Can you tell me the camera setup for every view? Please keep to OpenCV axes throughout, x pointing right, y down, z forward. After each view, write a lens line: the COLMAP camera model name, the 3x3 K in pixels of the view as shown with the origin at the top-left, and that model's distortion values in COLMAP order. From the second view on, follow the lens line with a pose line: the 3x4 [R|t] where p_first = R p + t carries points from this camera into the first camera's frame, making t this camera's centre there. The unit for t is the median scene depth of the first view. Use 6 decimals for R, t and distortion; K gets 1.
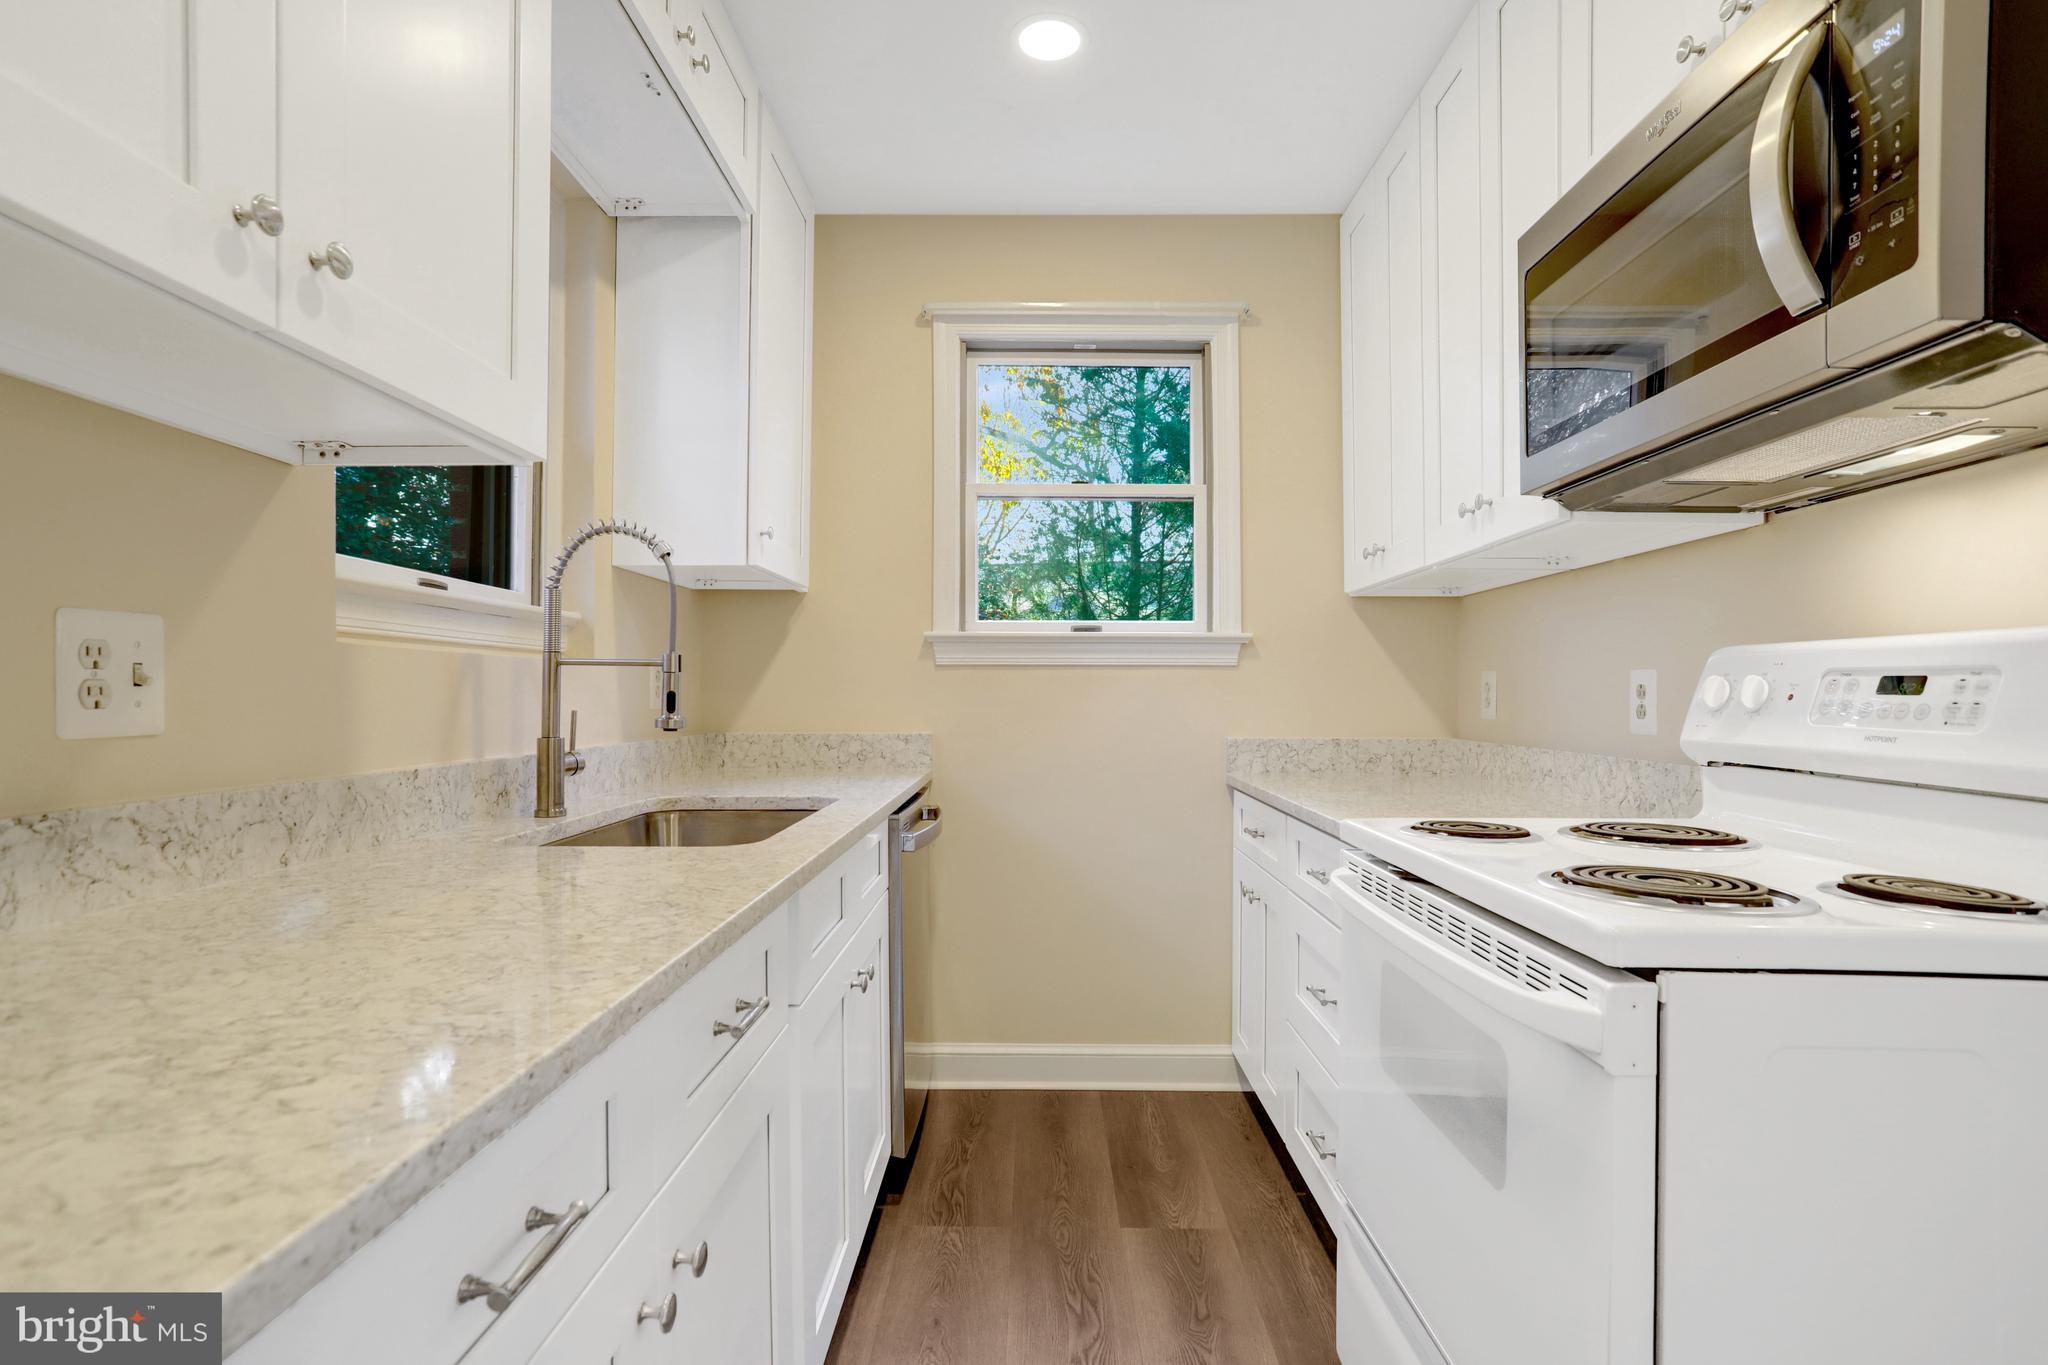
lens RADIAL K [[1006.4, 0, 1027.2], [0, 1006.4, 662.6], [0, 0, 1]] dist [-0.052145, 0.032275]
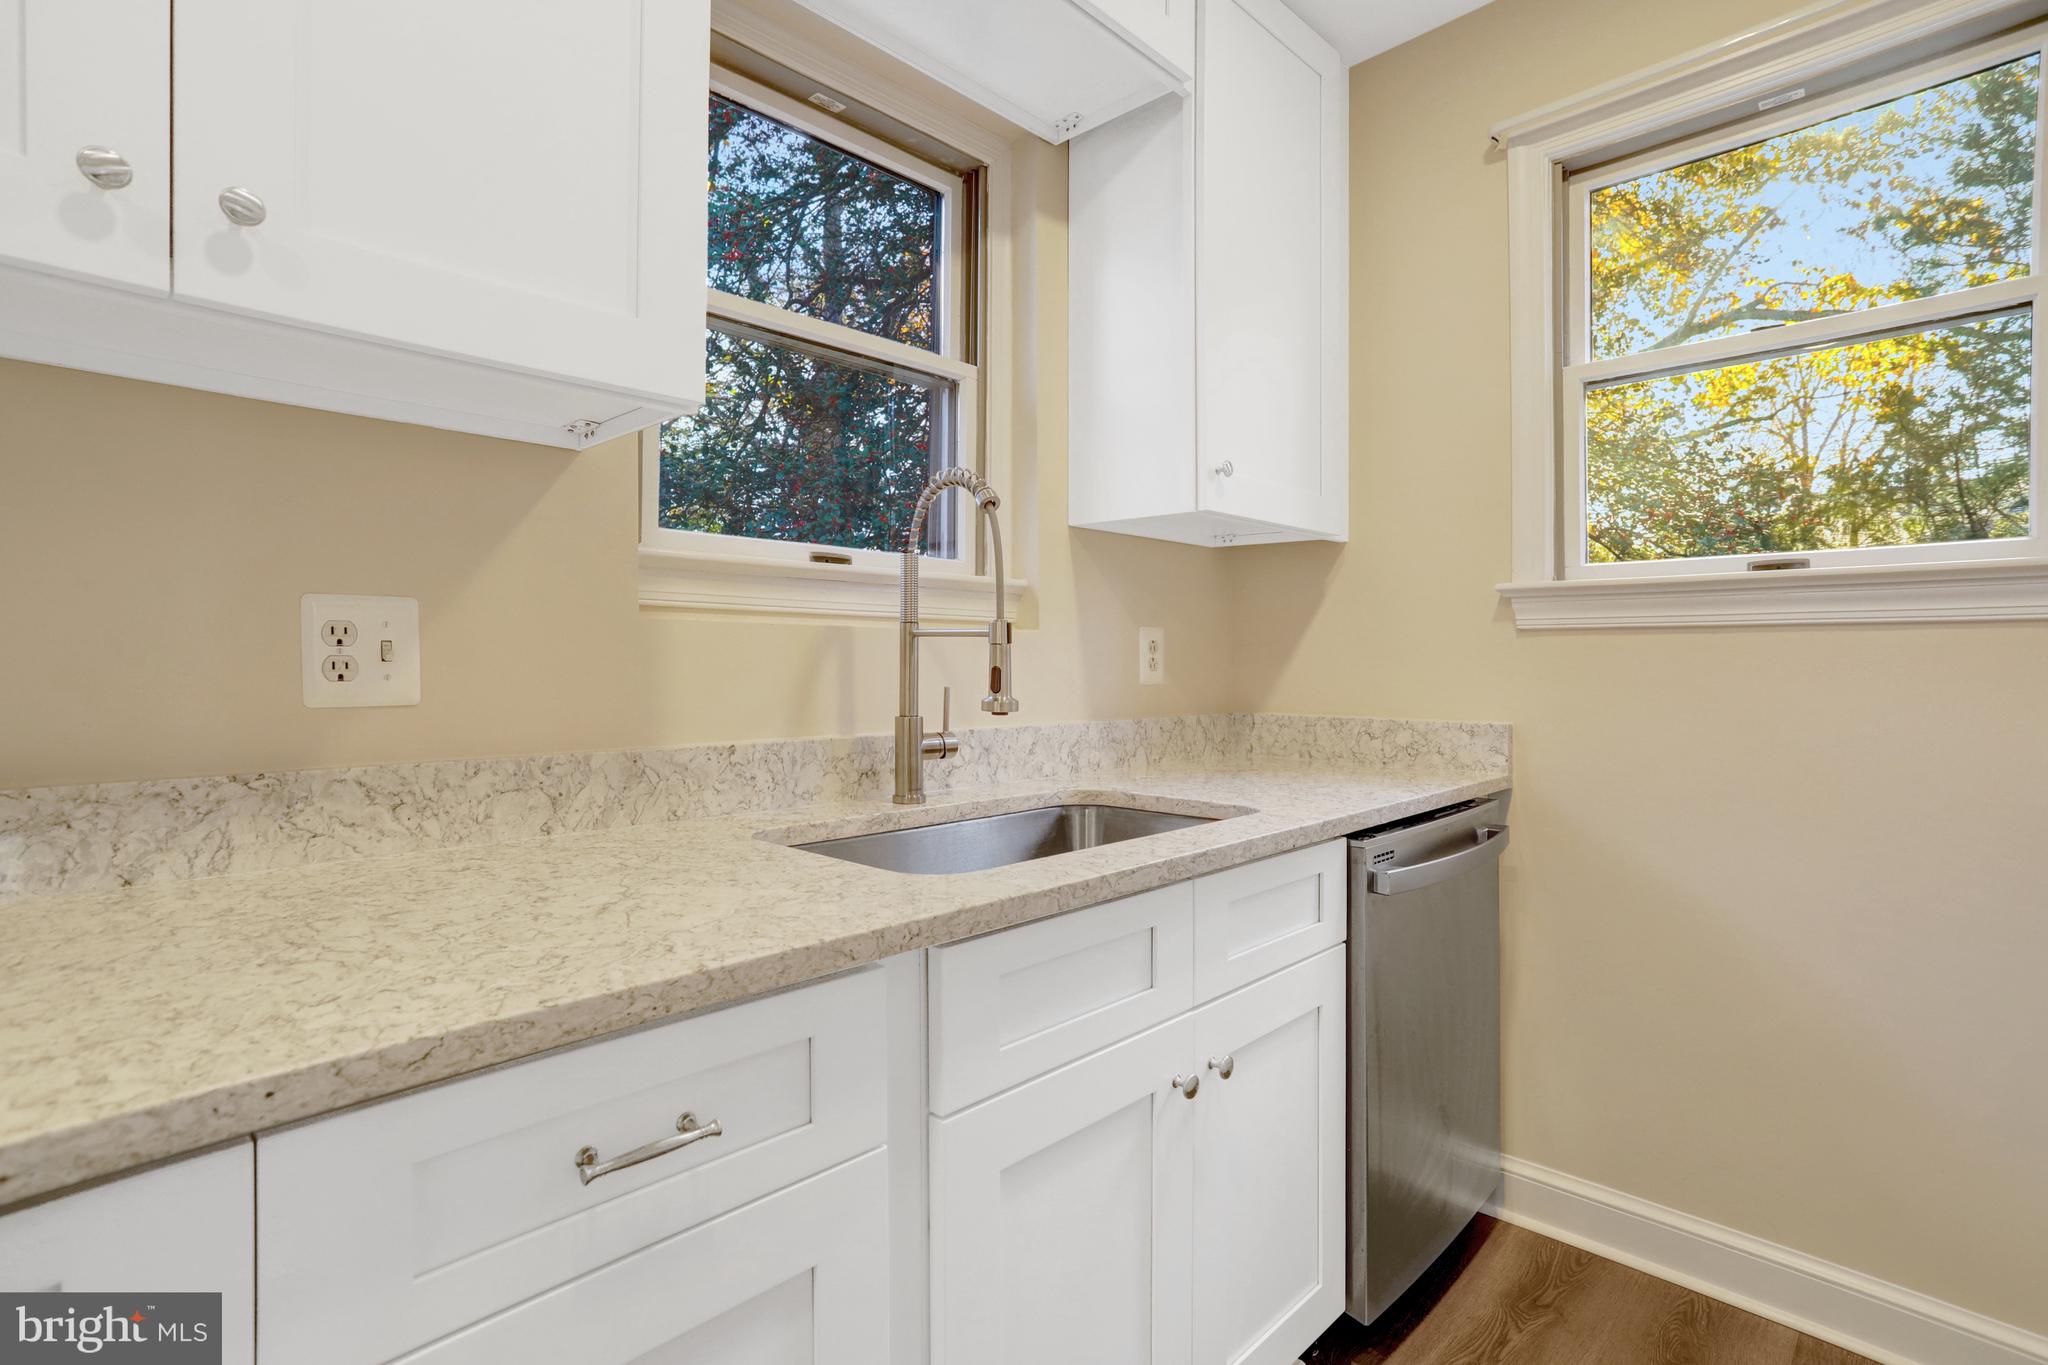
lens RADIAL K [[988.4, 0, 1018.5], [0, 988.4, 647.8], [0, 0, 1]] dist [-0.043947, 0.029722]
pose [[0.725109, -0.004780, -0.688617, 0.236369], [0.015508, 0.999836, 0.009389, 0.006175], [0.688459, -0.017488, 0.725064, 0.446591]]
